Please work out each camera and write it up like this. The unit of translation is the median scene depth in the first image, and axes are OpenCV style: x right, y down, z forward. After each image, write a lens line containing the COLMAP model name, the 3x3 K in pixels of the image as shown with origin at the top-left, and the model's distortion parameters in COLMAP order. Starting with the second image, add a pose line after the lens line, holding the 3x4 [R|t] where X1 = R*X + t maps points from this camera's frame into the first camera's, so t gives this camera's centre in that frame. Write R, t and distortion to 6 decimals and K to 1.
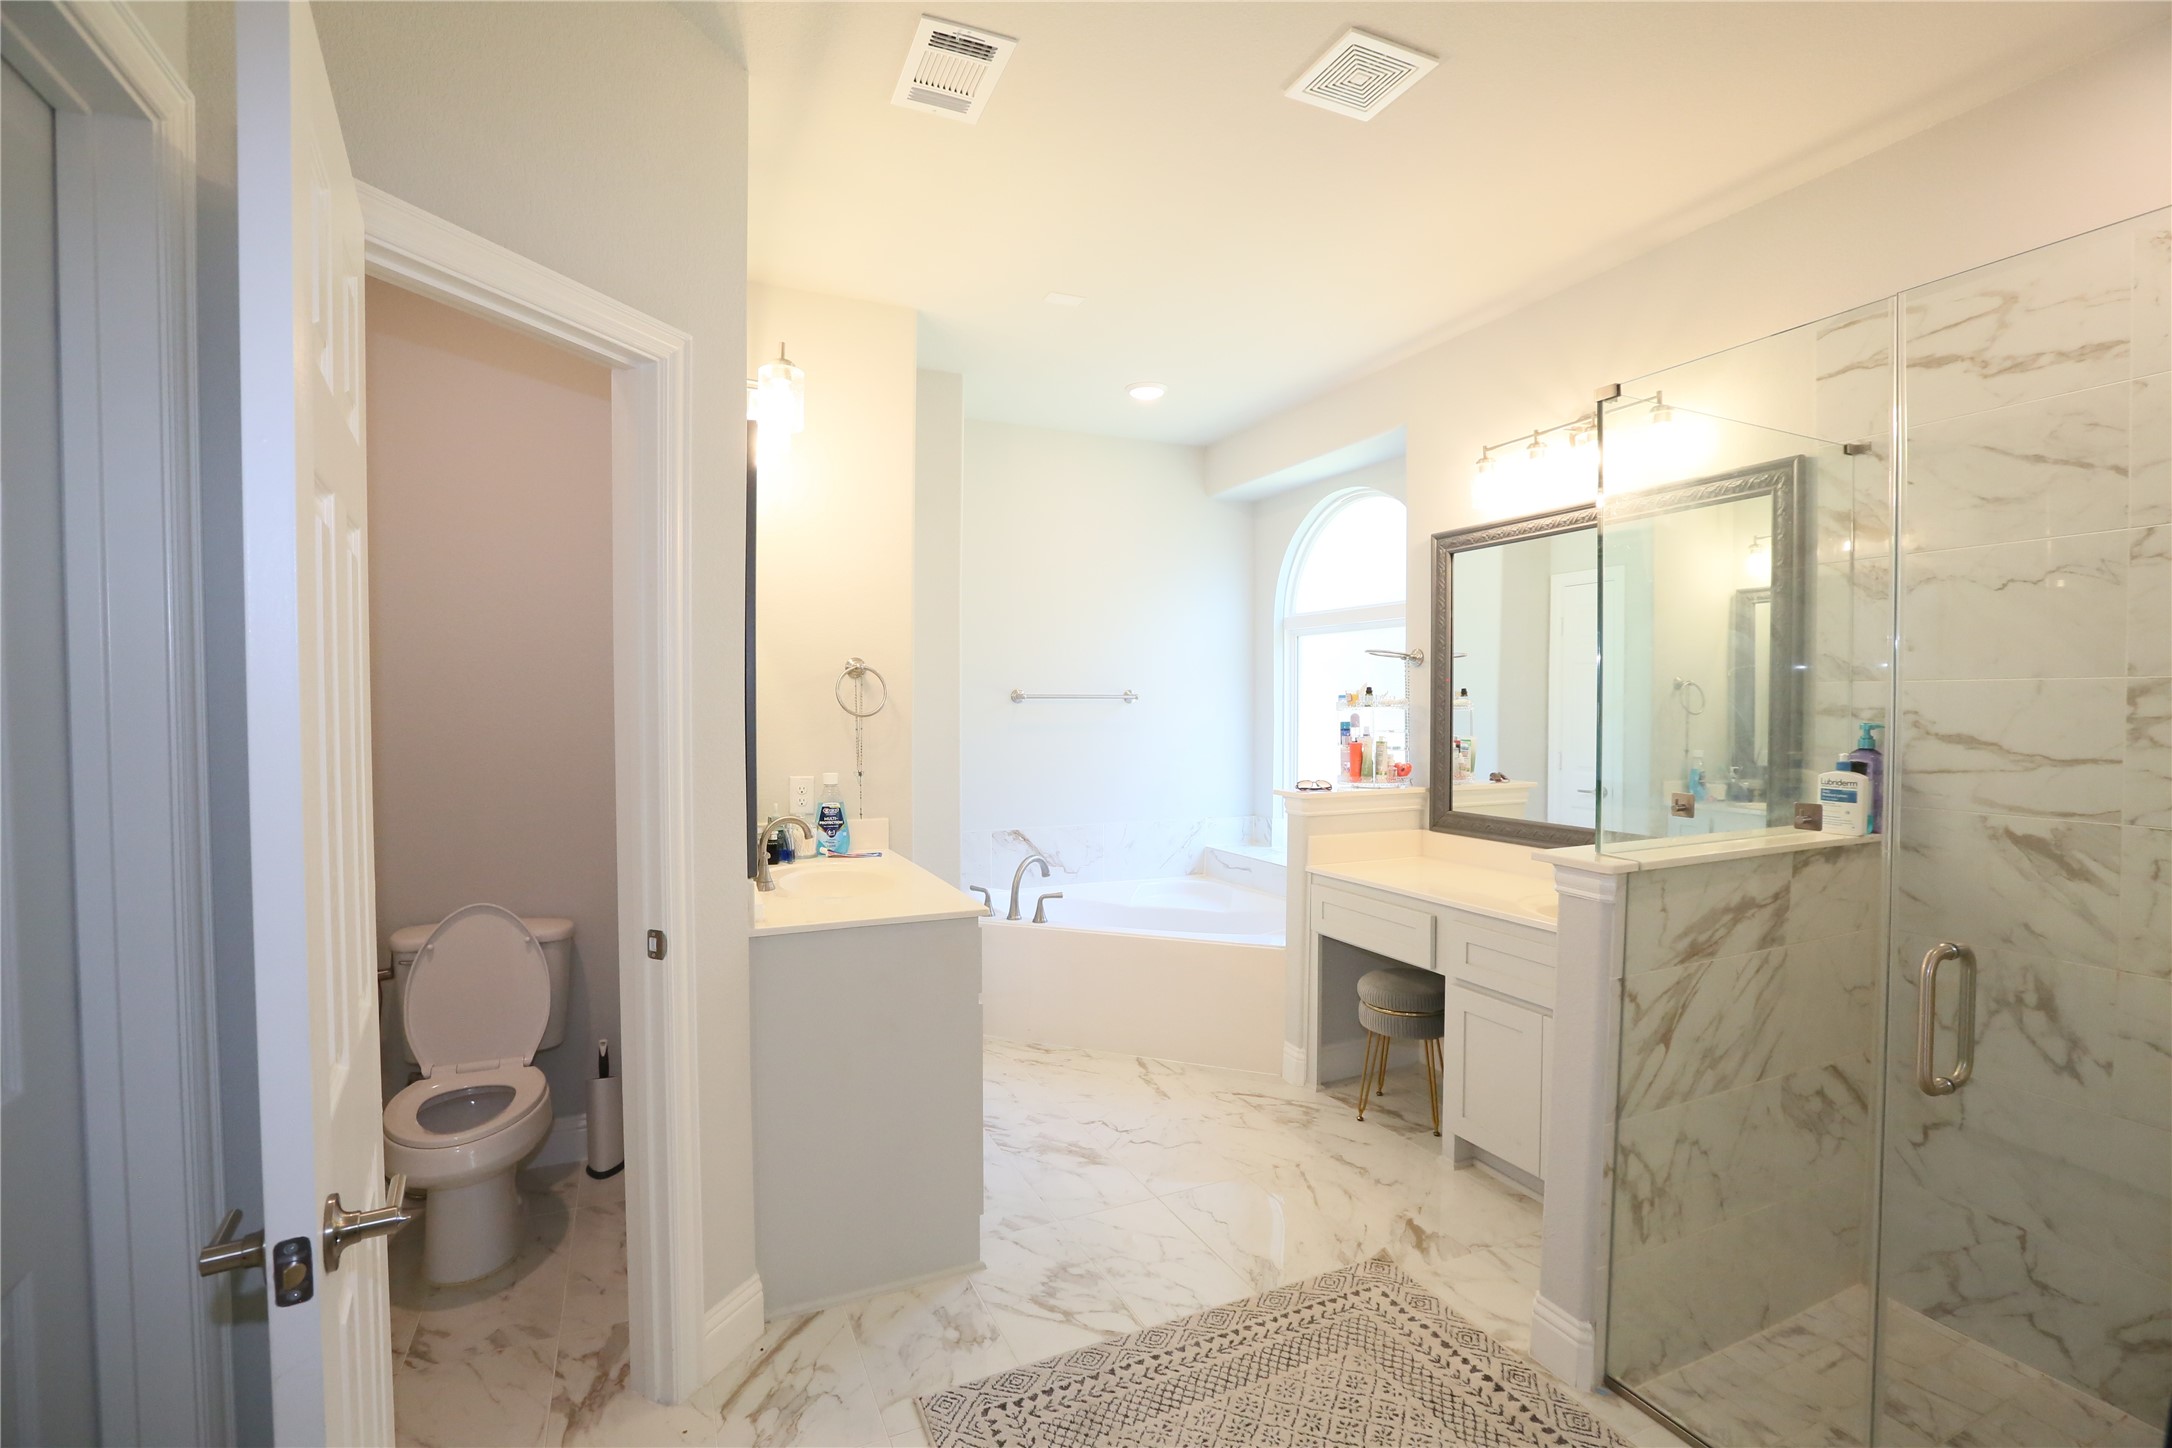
lens RADIAL K [[1006.6, 0, 1086.0], [0, 1006.6, 724.0], [0, 0, 1]] dist [-0.000118, -0.000011]
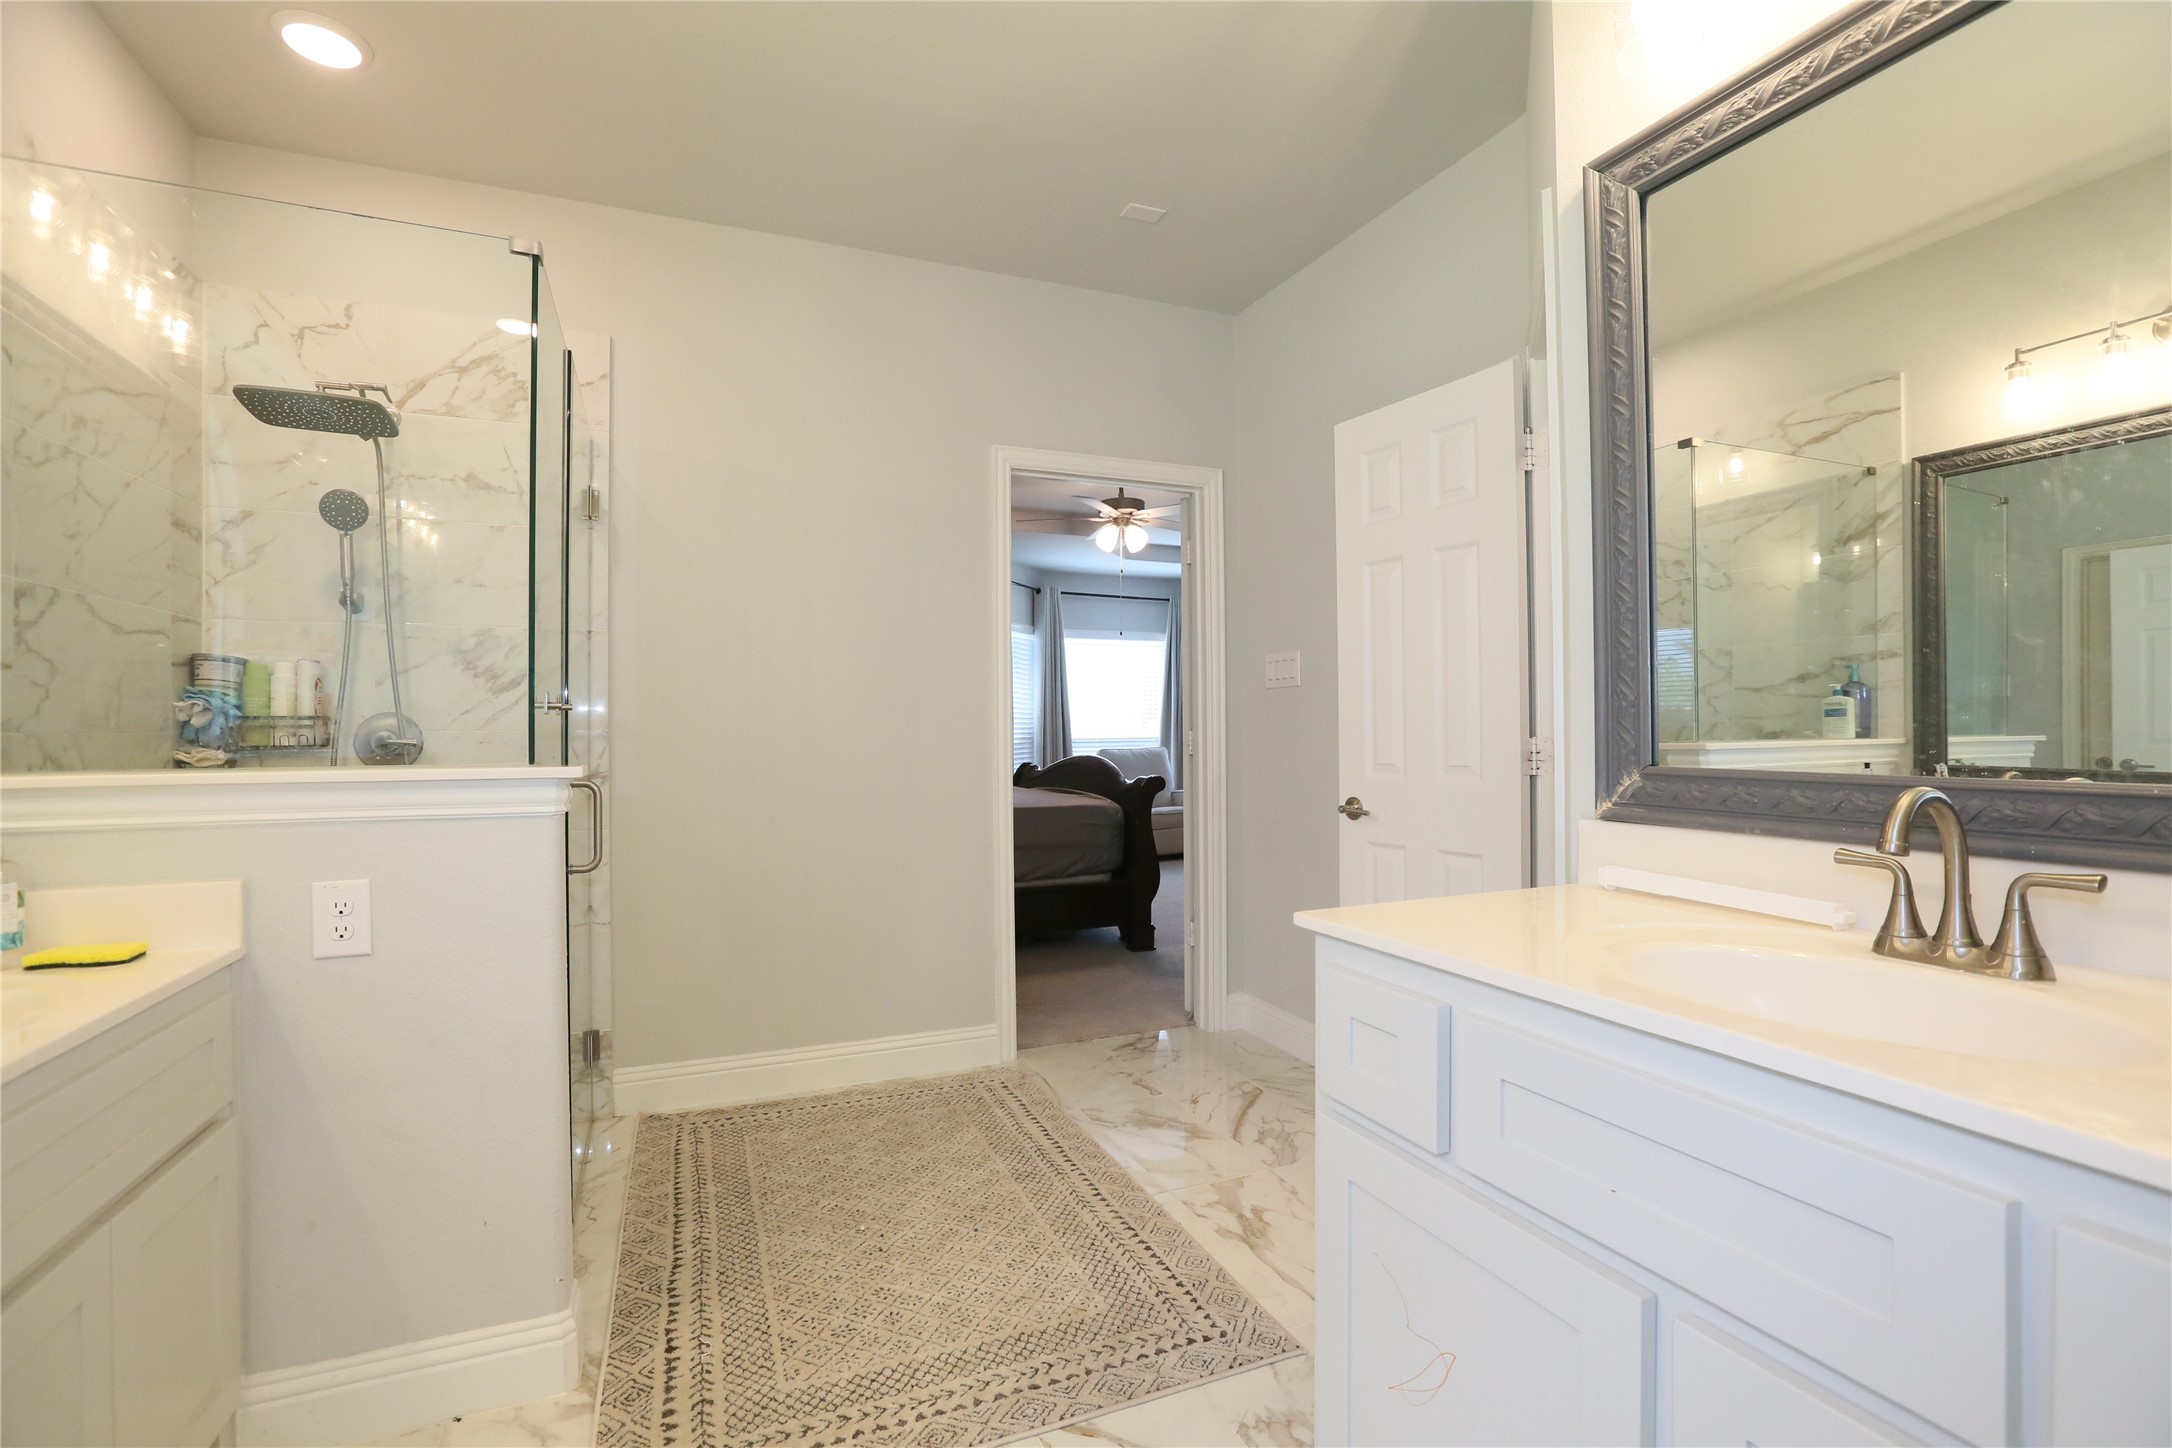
lens RADIAL K [[1006.6, 0, 1086.0], [0, 1006.6, 724.0], [0, 0, 1]] dist [-0.000118, -0.000011]
pose [[-0.999658, 0.007925, 0.024901, 0.002637], [0.008553, 0.999646, 0.025190, 0.075079], [-0.024693, 0.025394, -0.999373, 1.895046]]
